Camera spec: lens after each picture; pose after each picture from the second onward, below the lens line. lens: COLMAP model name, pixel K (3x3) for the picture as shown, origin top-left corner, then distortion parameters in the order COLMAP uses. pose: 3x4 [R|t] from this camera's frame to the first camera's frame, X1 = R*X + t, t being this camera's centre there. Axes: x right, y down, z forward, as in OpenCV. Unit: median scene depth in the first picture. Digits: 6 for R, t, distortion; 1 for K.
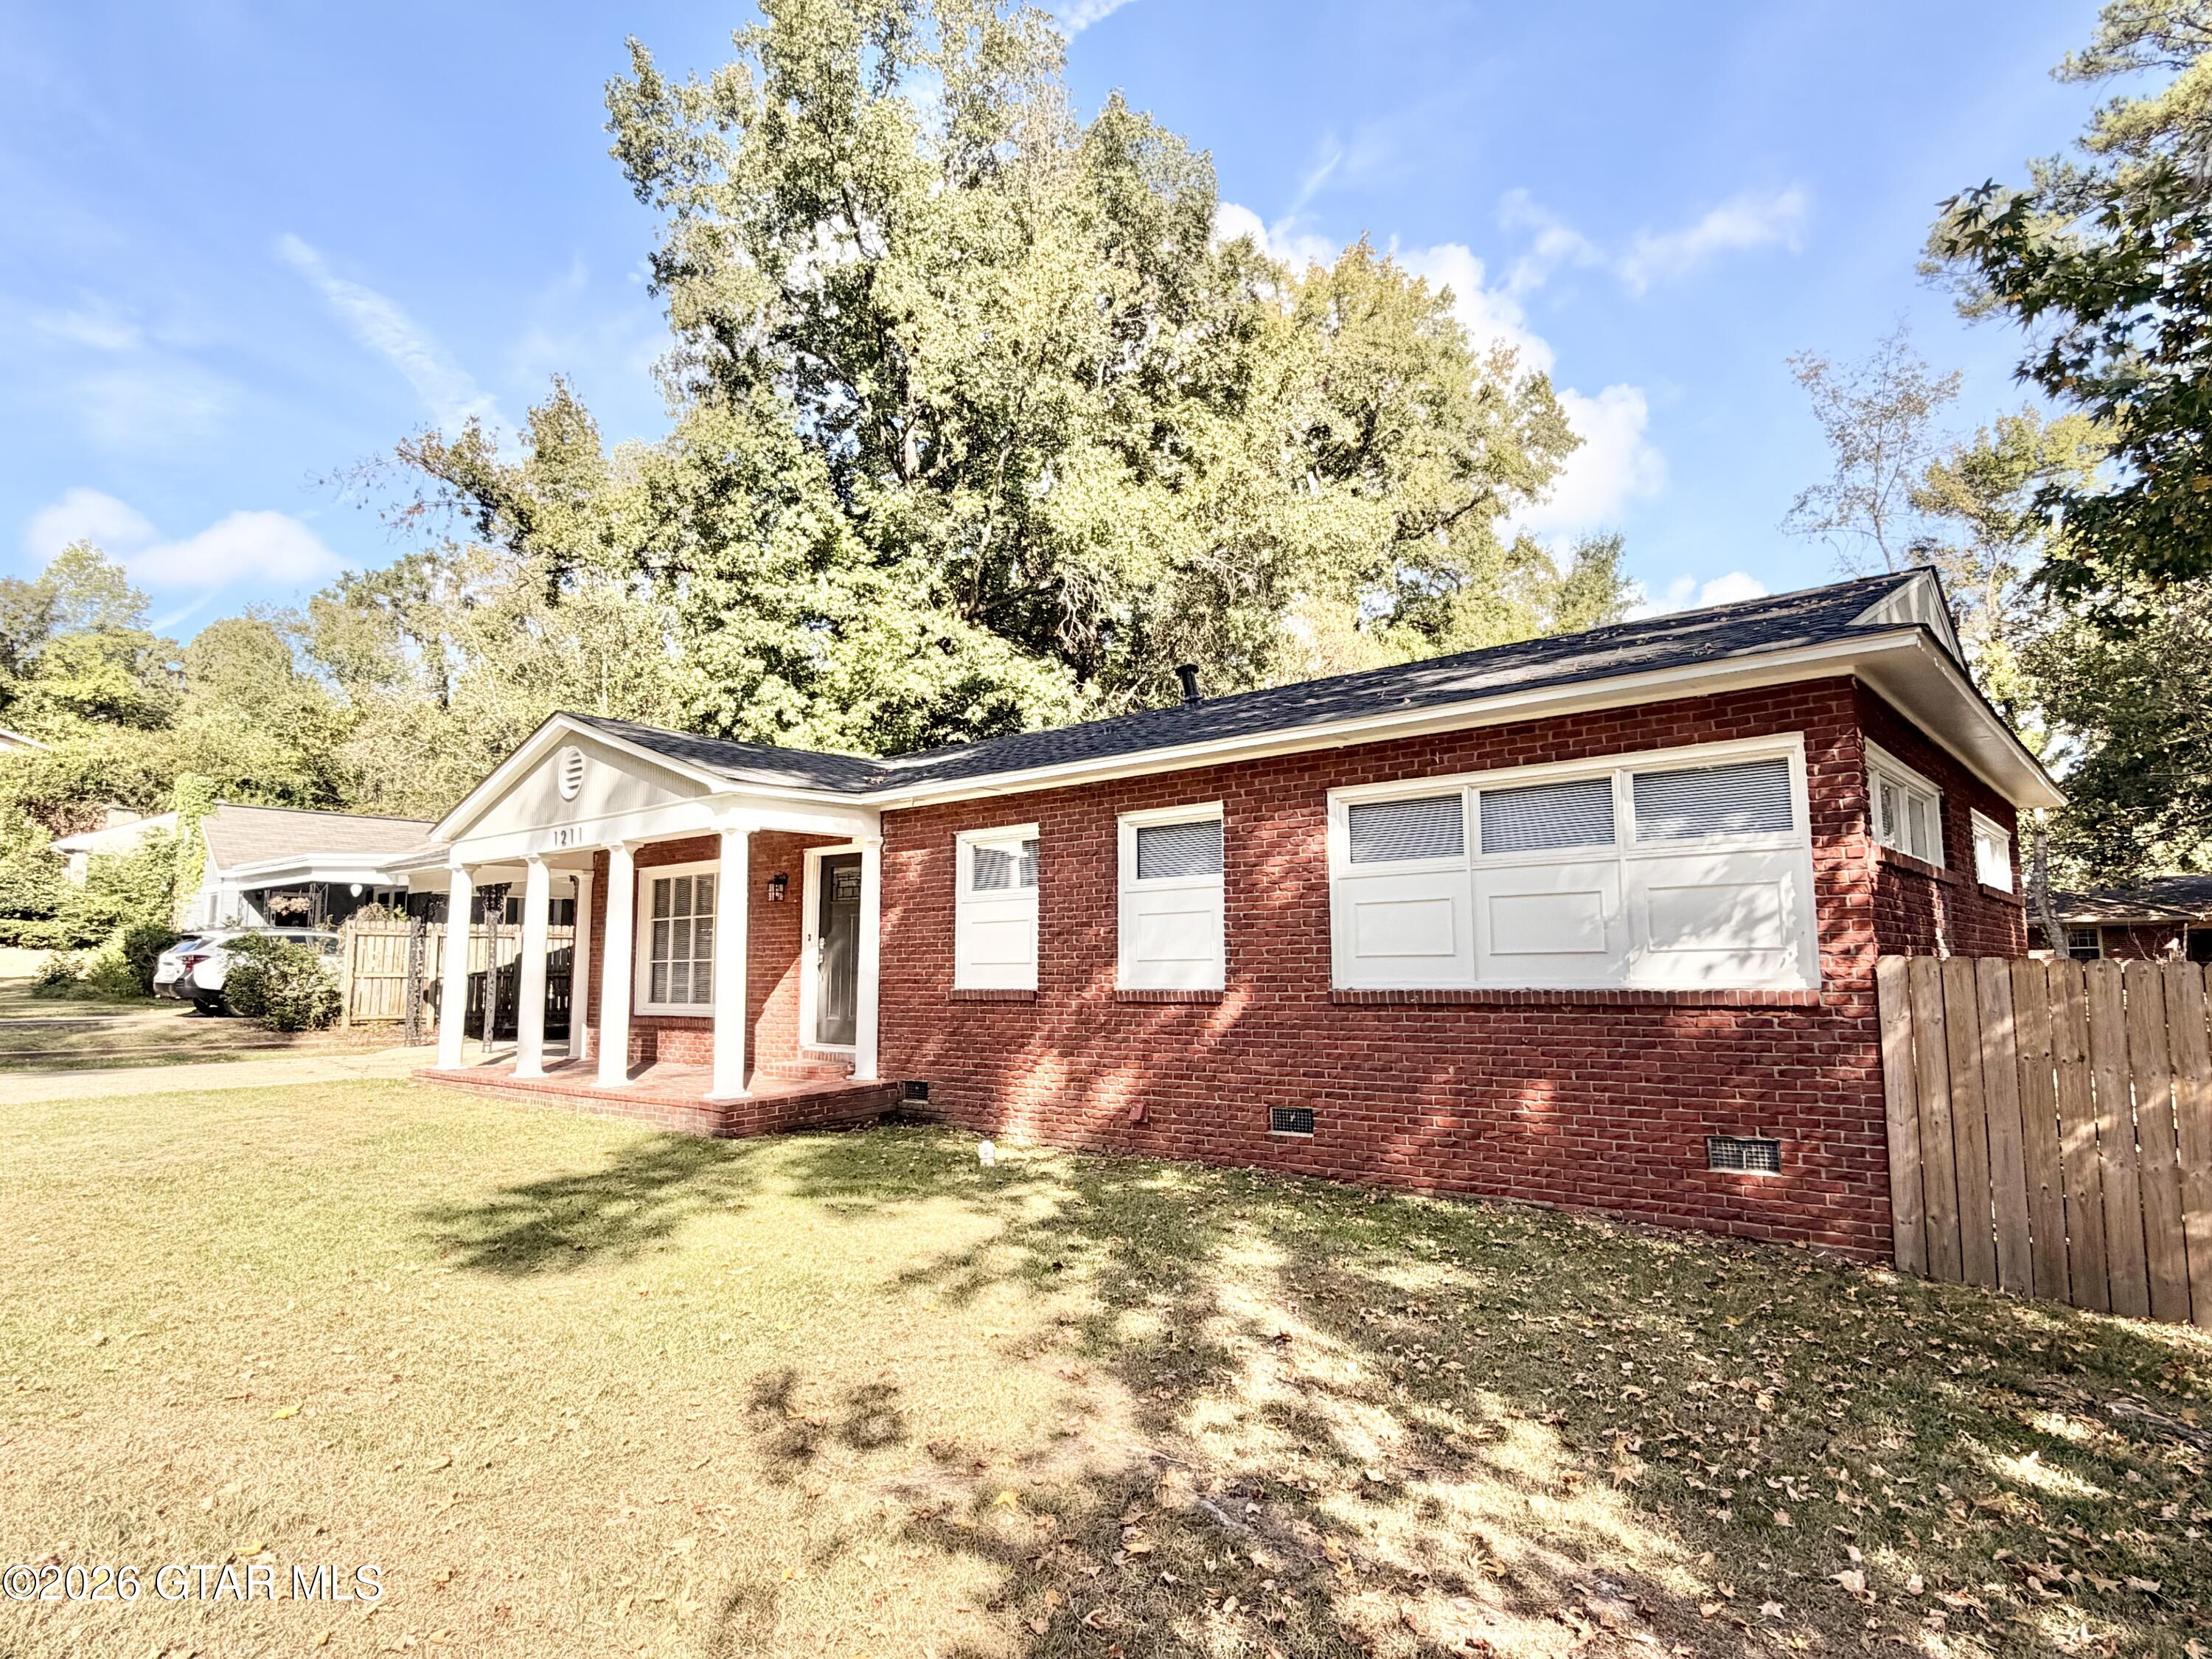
lens RADIAL K [[1225.0, 0, 1109.6], [0, 1225.0, 854.8], [0, 0, 1]] dist [0.005219, 0.001478]
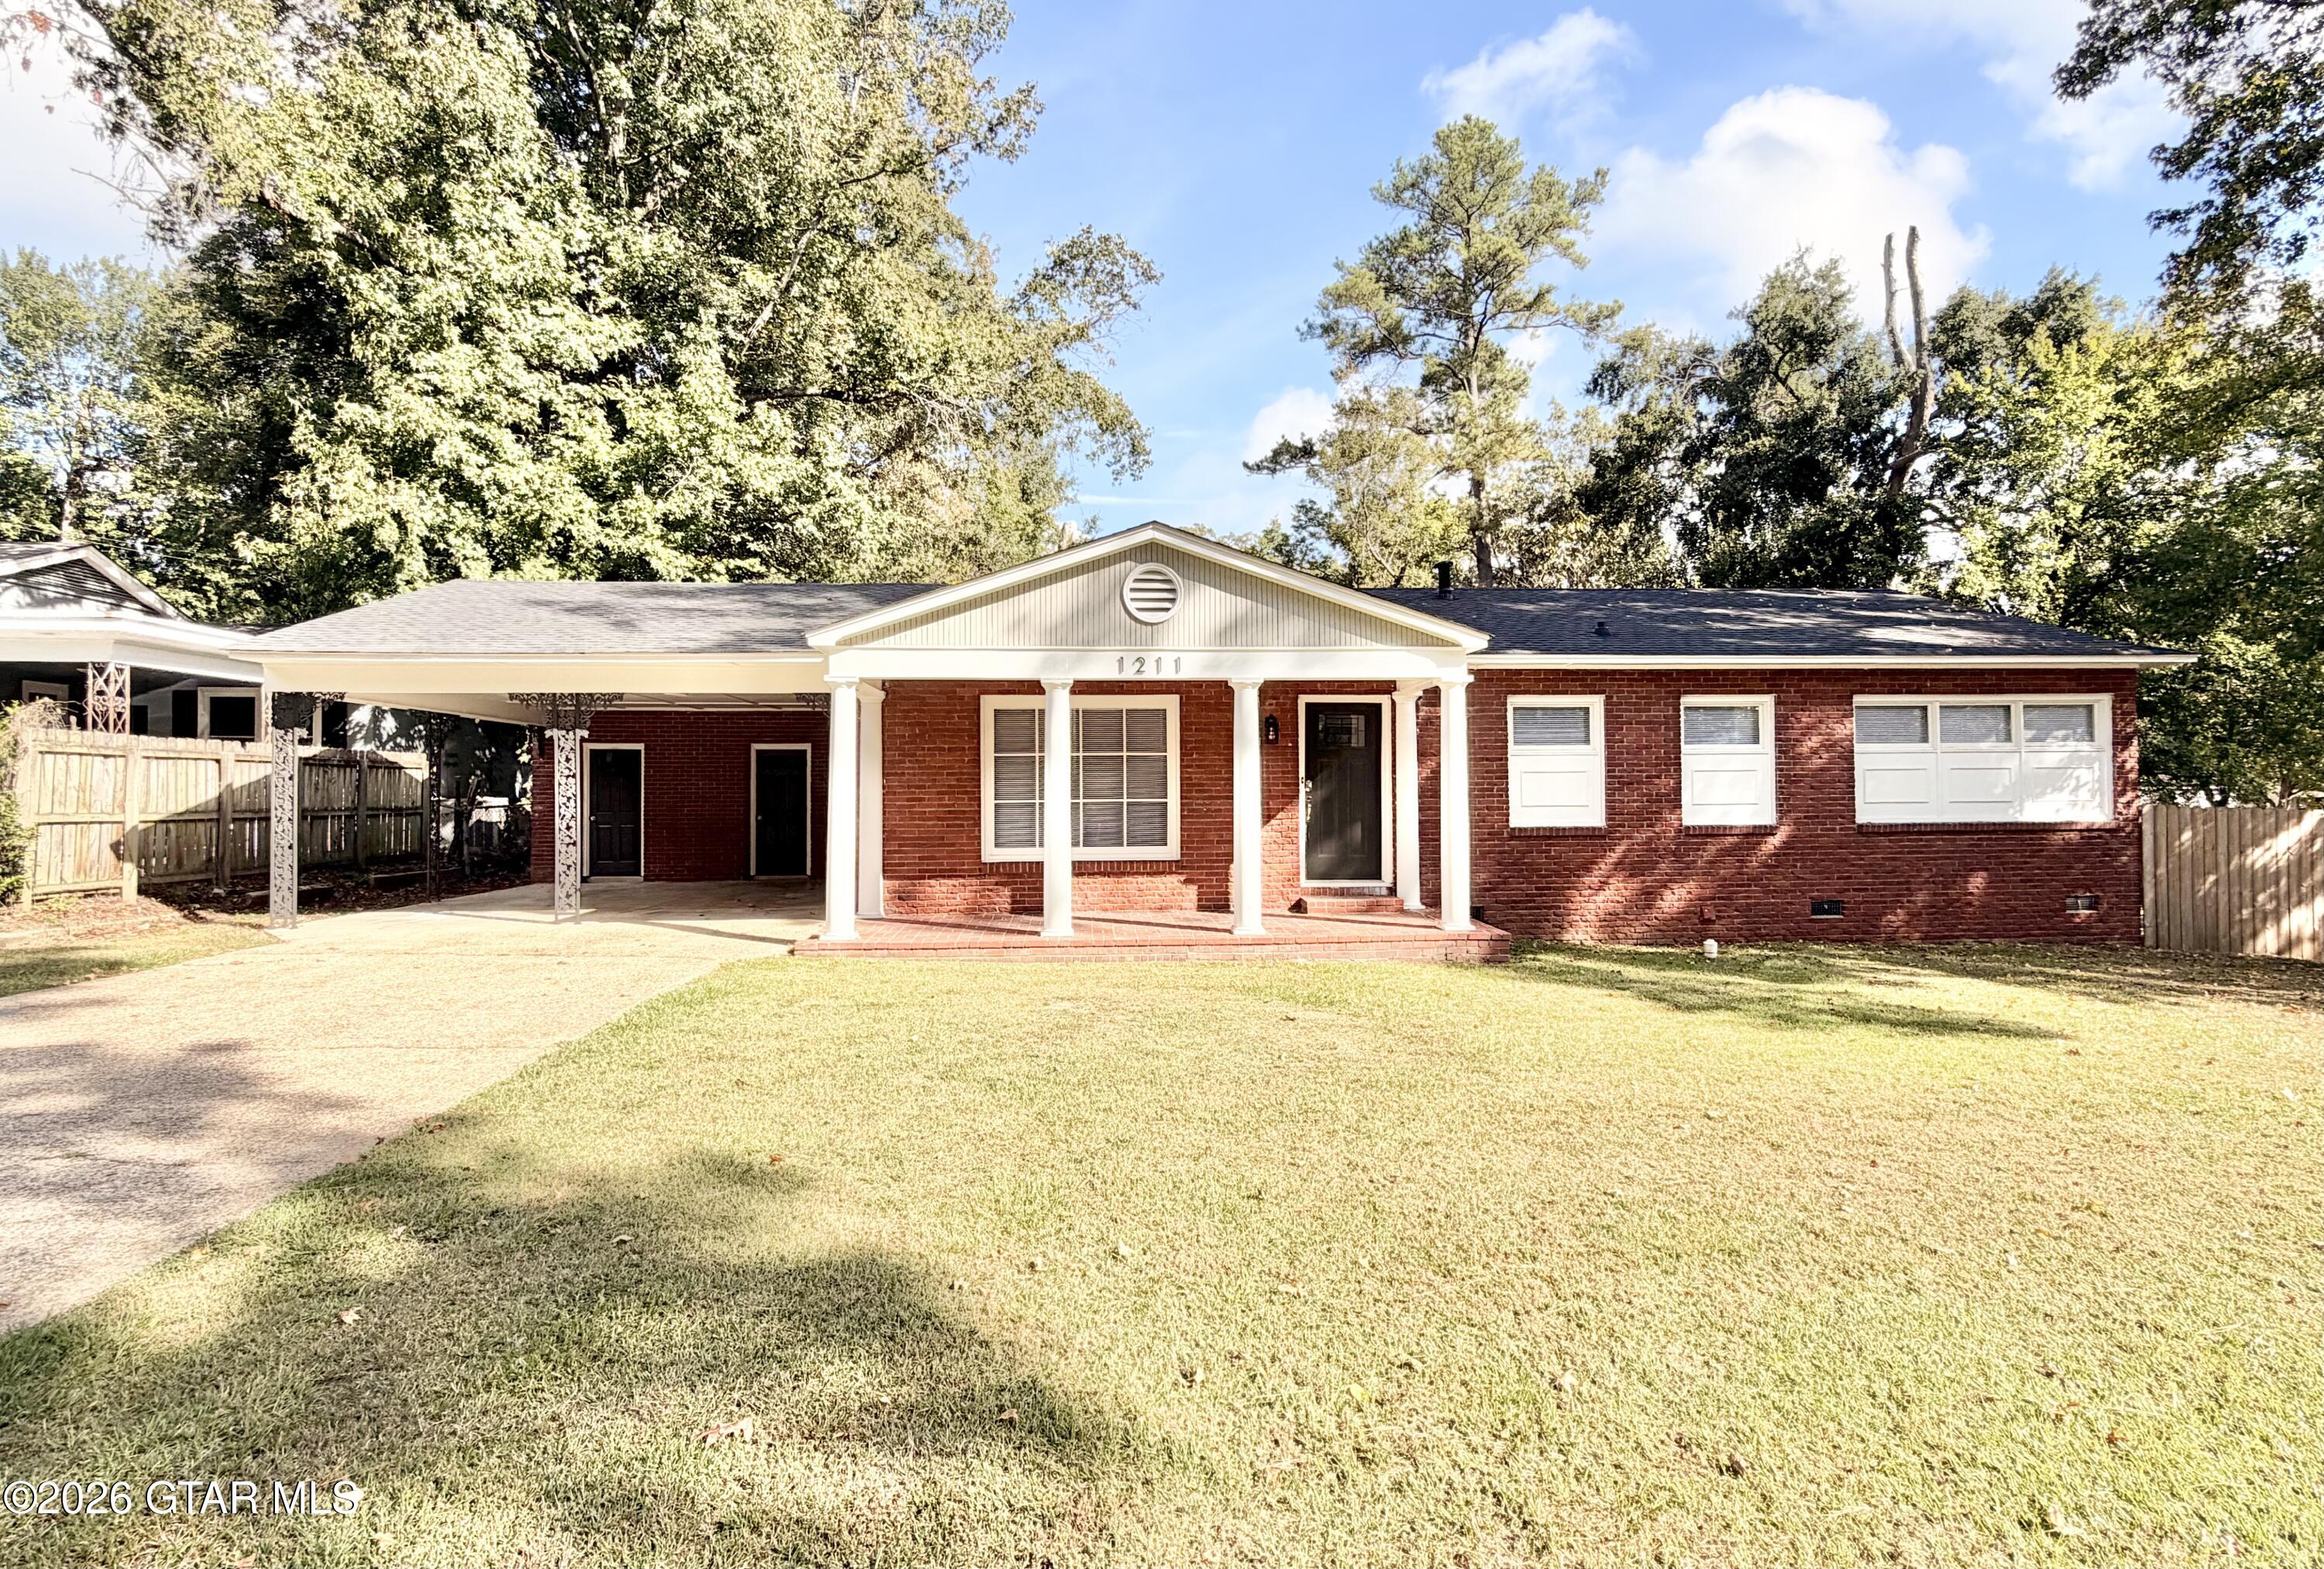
lens RADIAL K [[1173.2, 0, 1162.0], [0, 1173.2, 784.5], [0, 0, 1]] dist [-0.000894, -0.000007]
pose [[0.715149, 0.008705, 0.698918, -1.398822], [-0.065770, 0.996324, 0.054889, 0.033549], [-0.695871, -0.085221, 0.713093, 0.509369]]
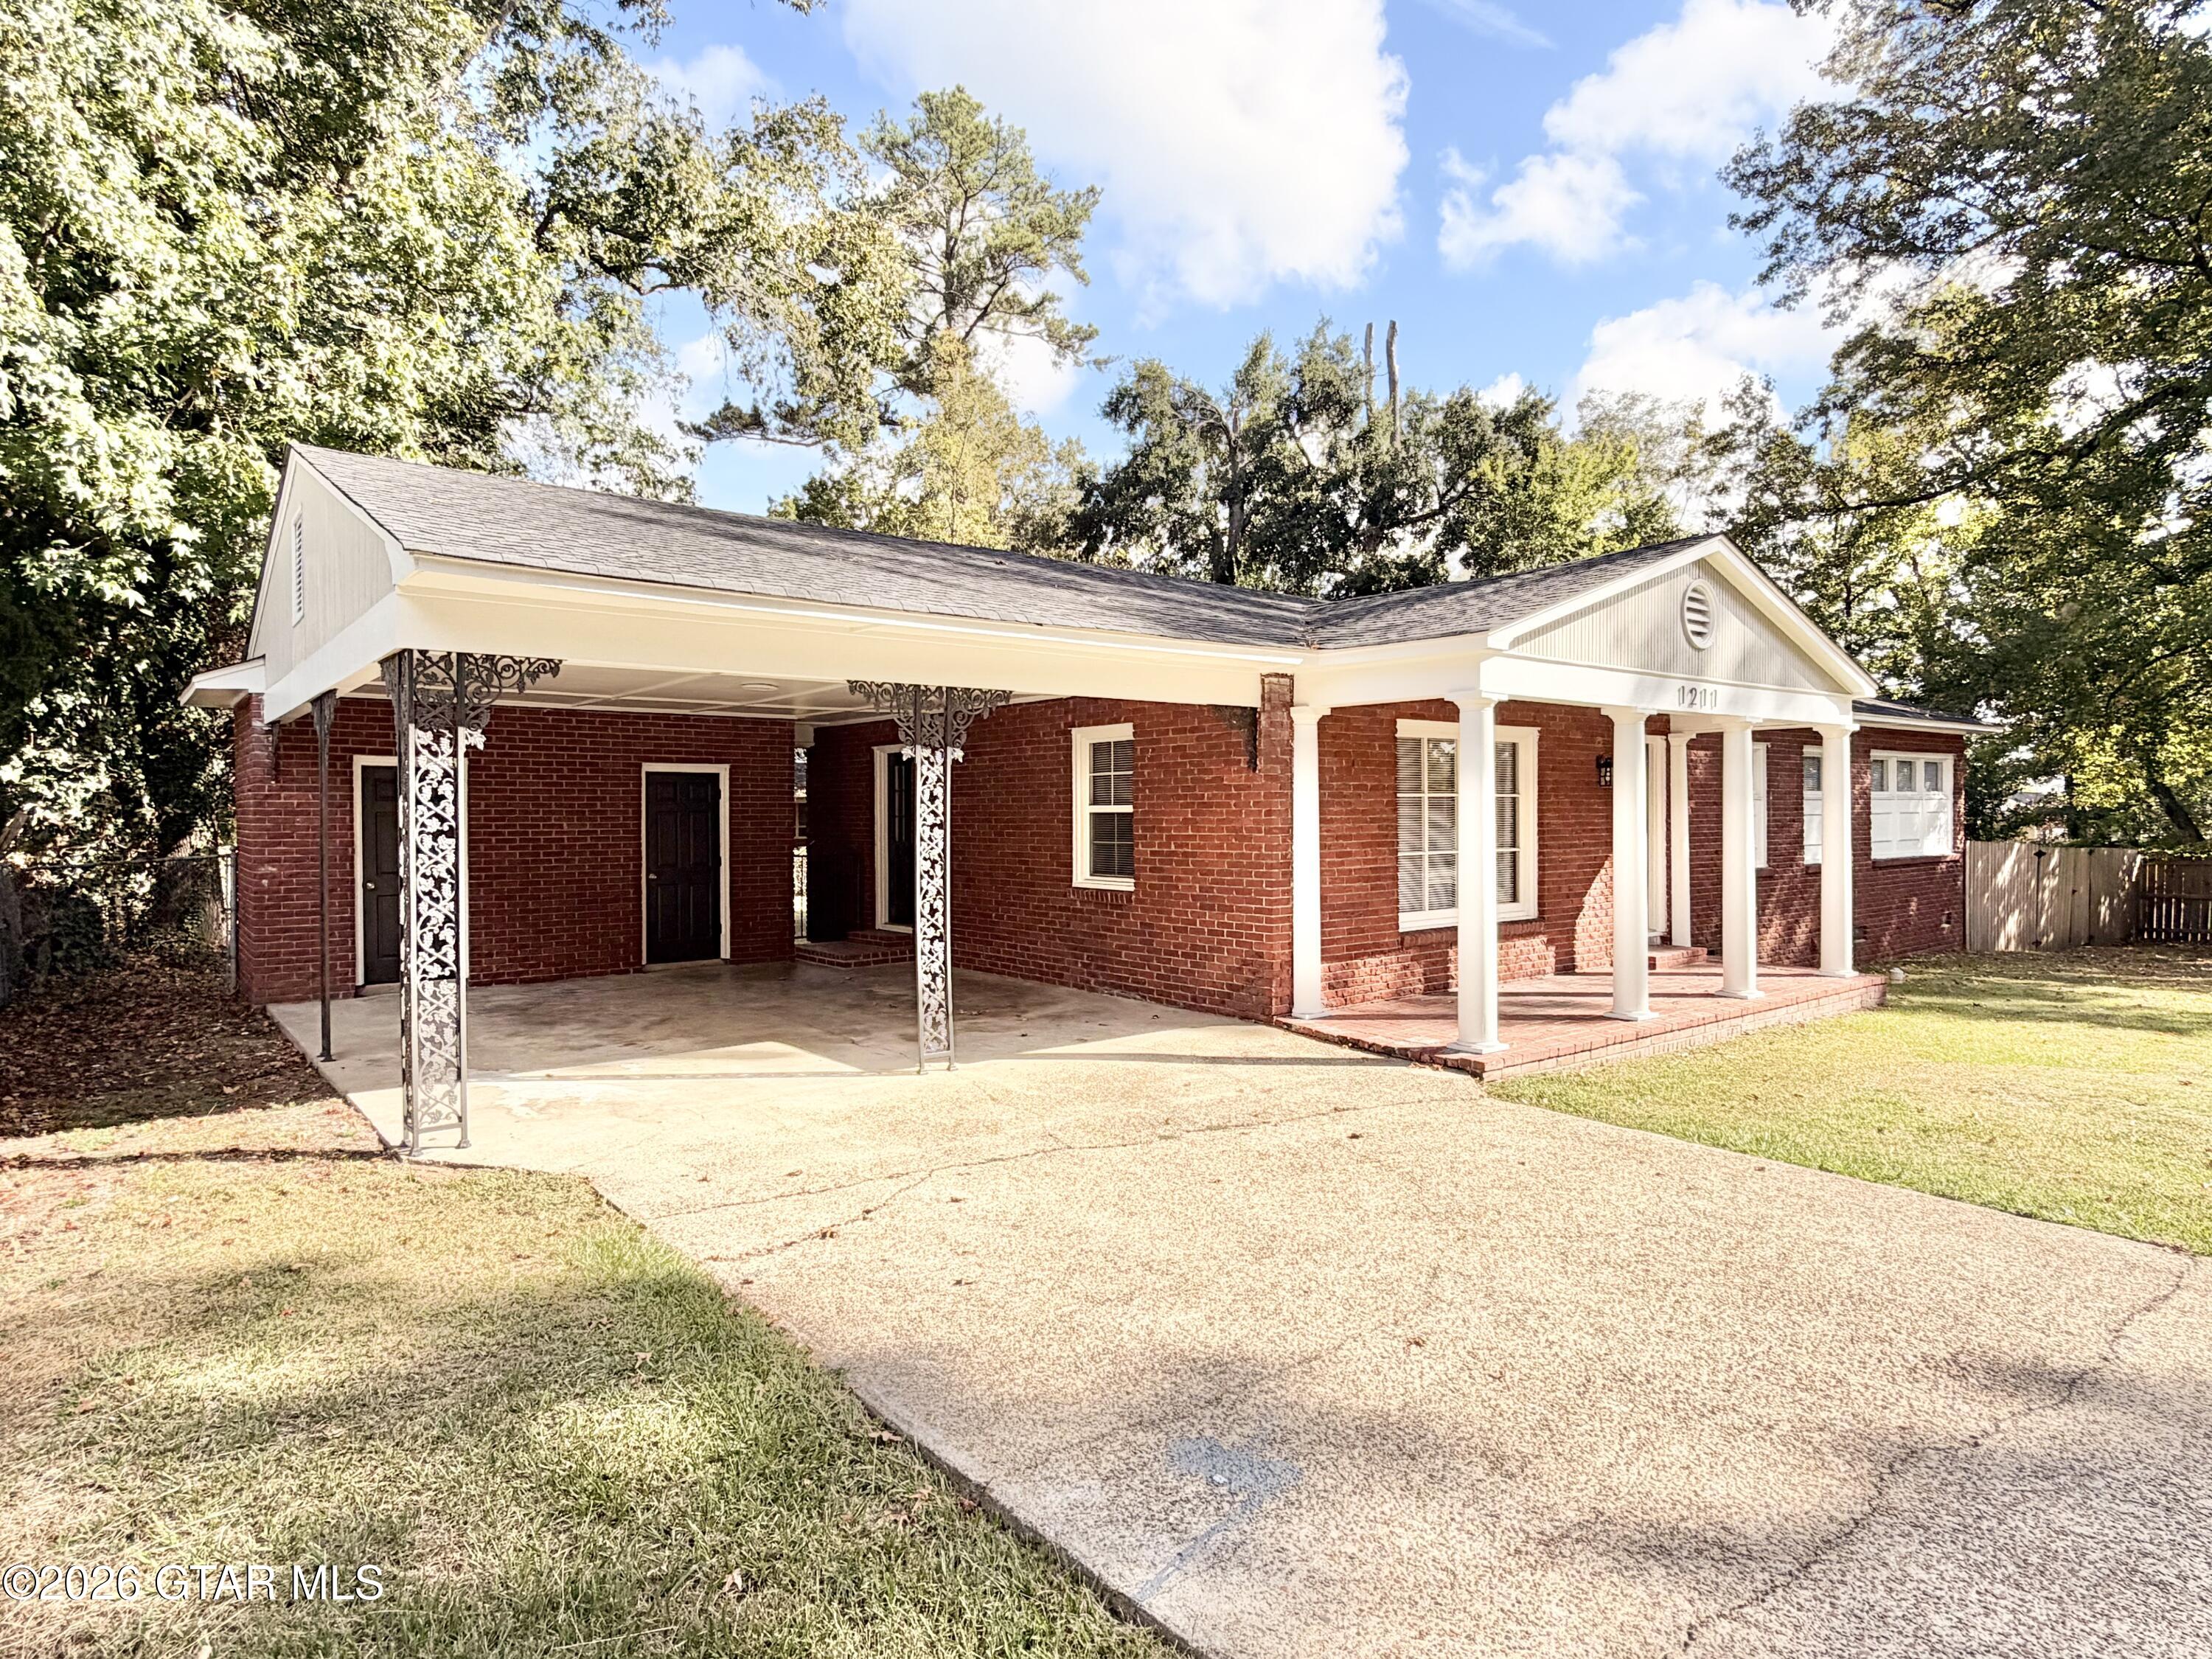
lens RADIAL K [[1263.4, 0, 1095.3], [0, 1263.4, 830.5], [0, 0, 1]] dist [0.000600, -0.001016]
pose [[0.201072, -0.007062, 0.979551, -1.766512], [-0.089591, 0.995650, 0.025569, 0.112374], [-0.975471, -0.092901, 0.199565, 1.632150]]
